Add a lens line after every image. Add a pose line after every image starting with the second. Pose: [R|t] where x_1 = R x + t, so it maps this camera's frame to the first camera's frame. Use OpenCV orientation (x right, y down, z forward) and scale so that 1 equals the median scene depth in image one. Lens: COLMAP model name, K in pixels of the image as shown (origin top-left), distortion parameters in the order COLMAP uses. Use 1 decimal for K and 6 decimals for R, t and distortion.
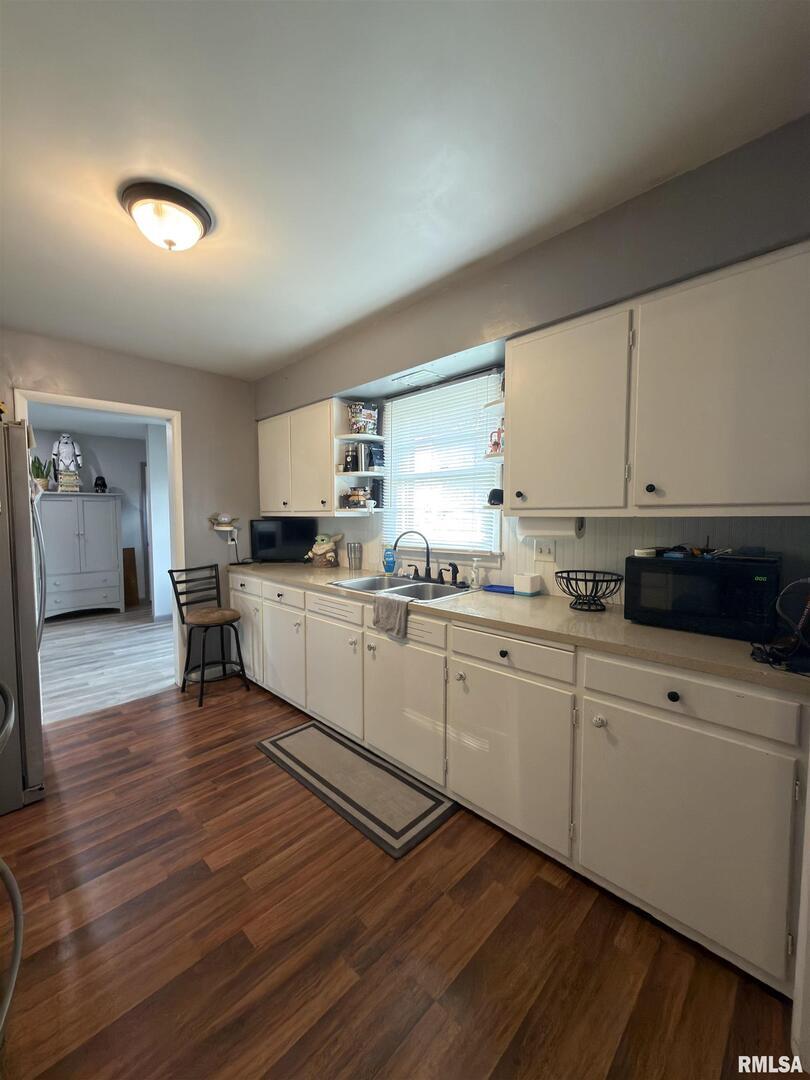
lens RADIAL K [[430.7, 0, 402.6], [0, 430.7, 540.6], [0, 0, 1]] dist [-0.000824, 0.000013]
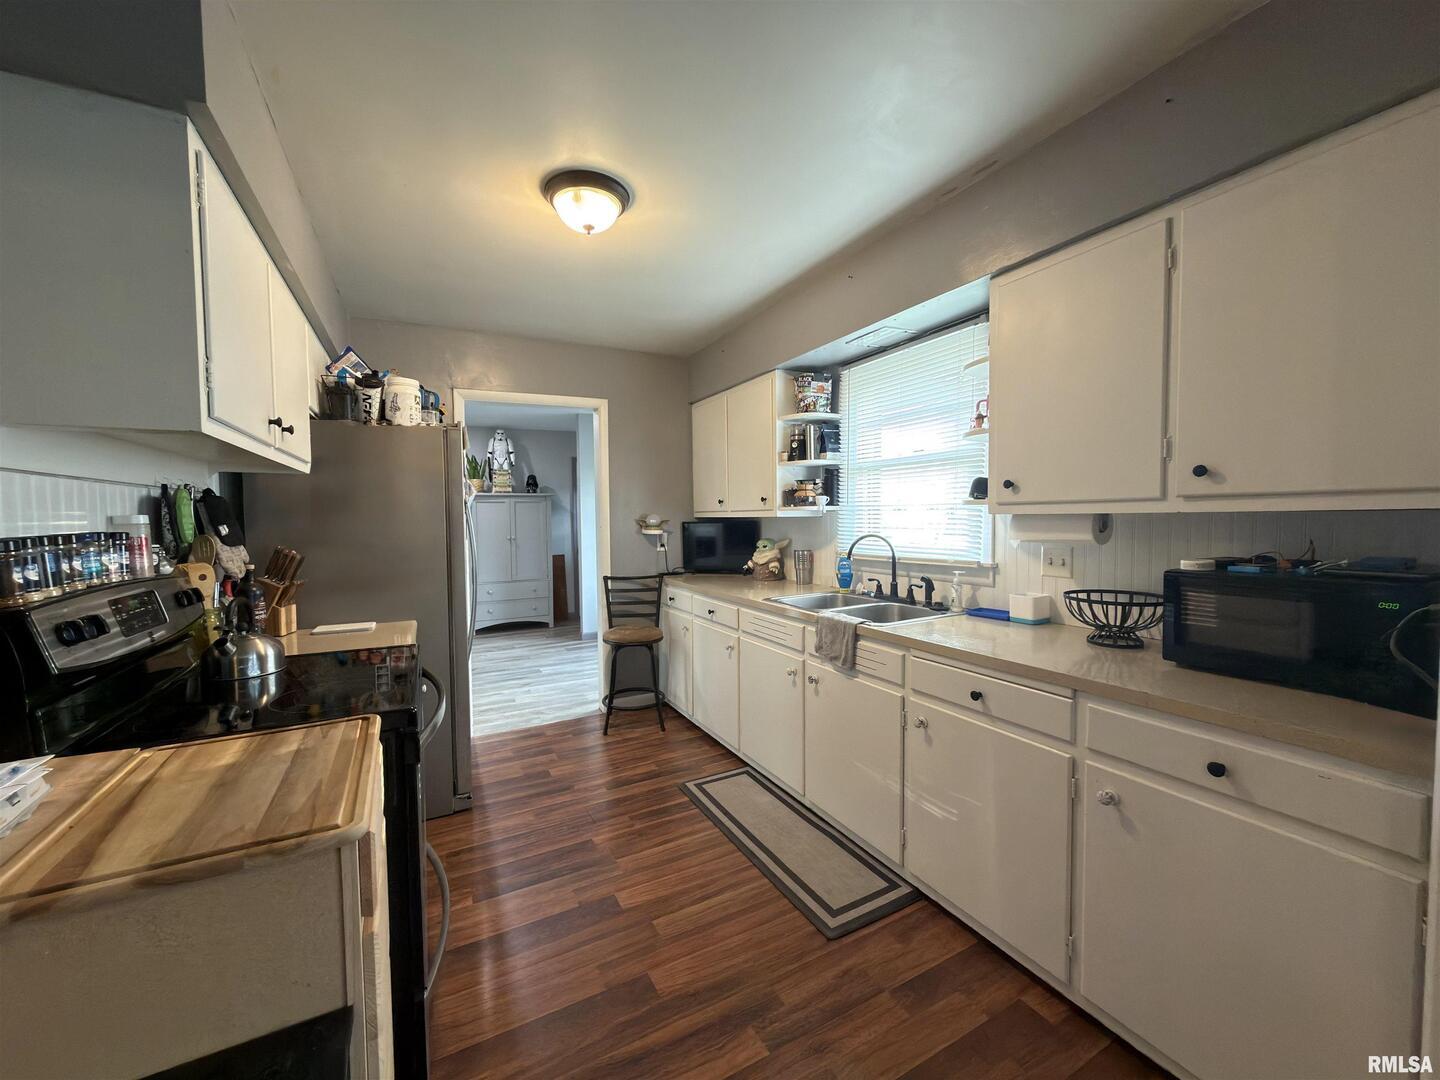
lens RADIAL K [[574.3, 0, 718.3], [0, 574.3, 541.6], [0, 0, 1]] dist [-0.000824, 0.000013]
pose [[0.954425, 0.004418, -0.298419, 0.068834], [-0.008805, 0.999872, -0.013359, 0.006741], [0.298321, 0.015378, 0.954342, -0.066557]]
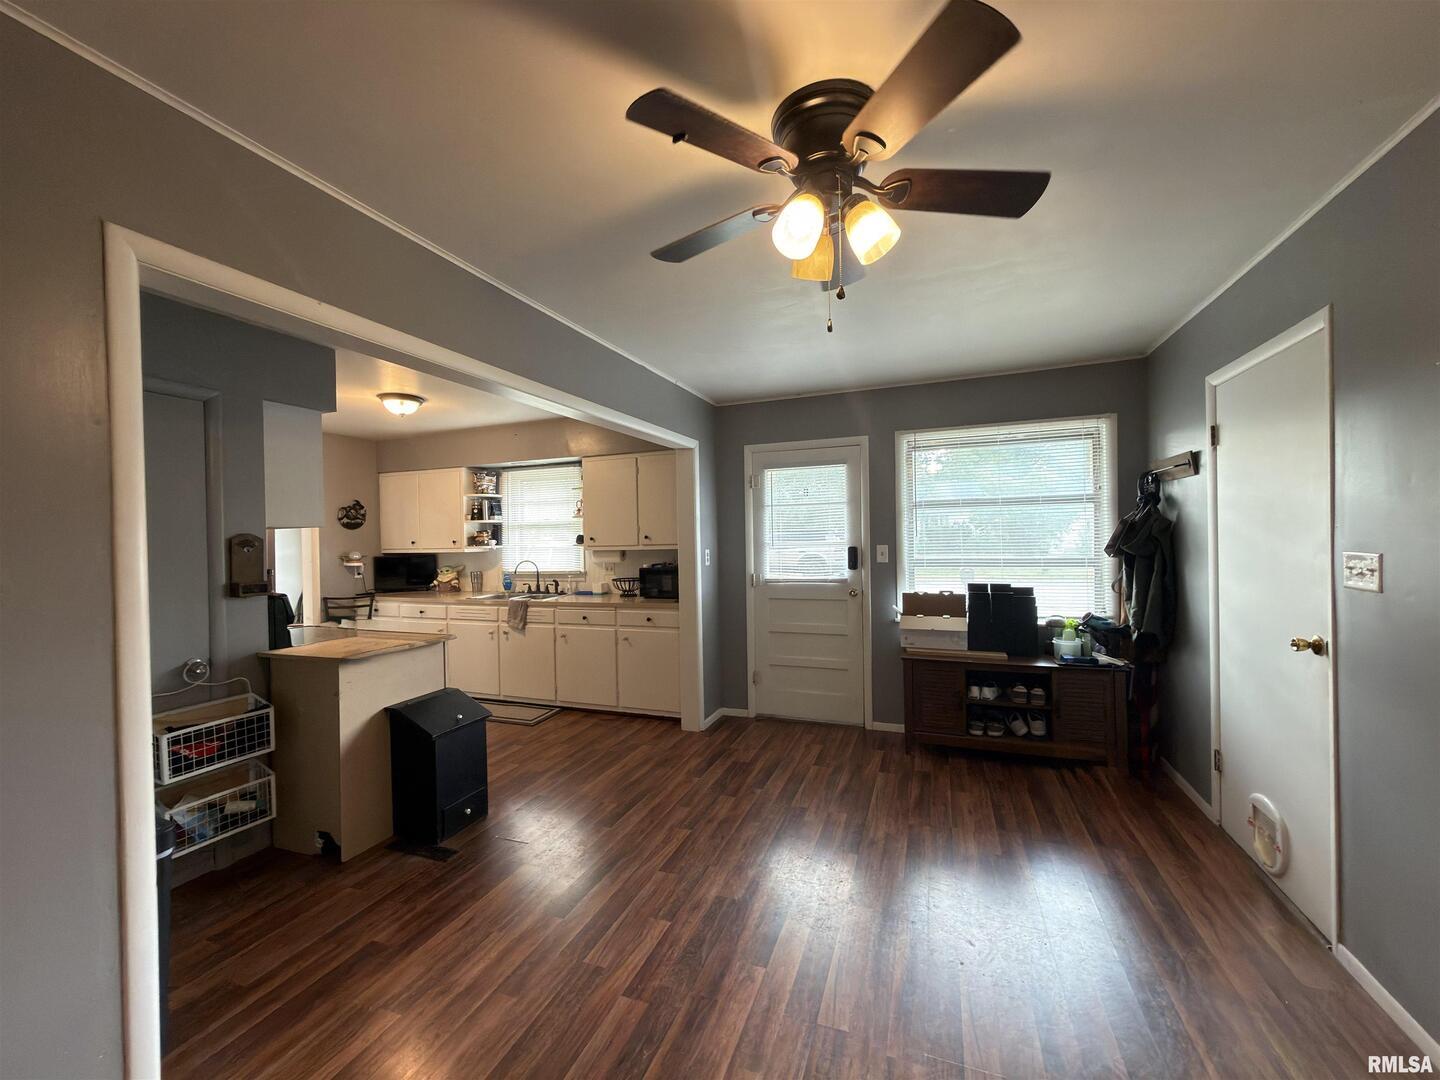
lens RADIAL K [[574.3, 0, 723.2], [0, 574.3, 542.5], [0, 0, 1]] dist [-0.000824, 0.000013]
pose [[0.910108, -0.018109, 0.413975, -0.193533], [0.042208, 0.997900, -0.049139, 0.044836], [-0.412216, 0.062194, 0.908961, -1.189547]]
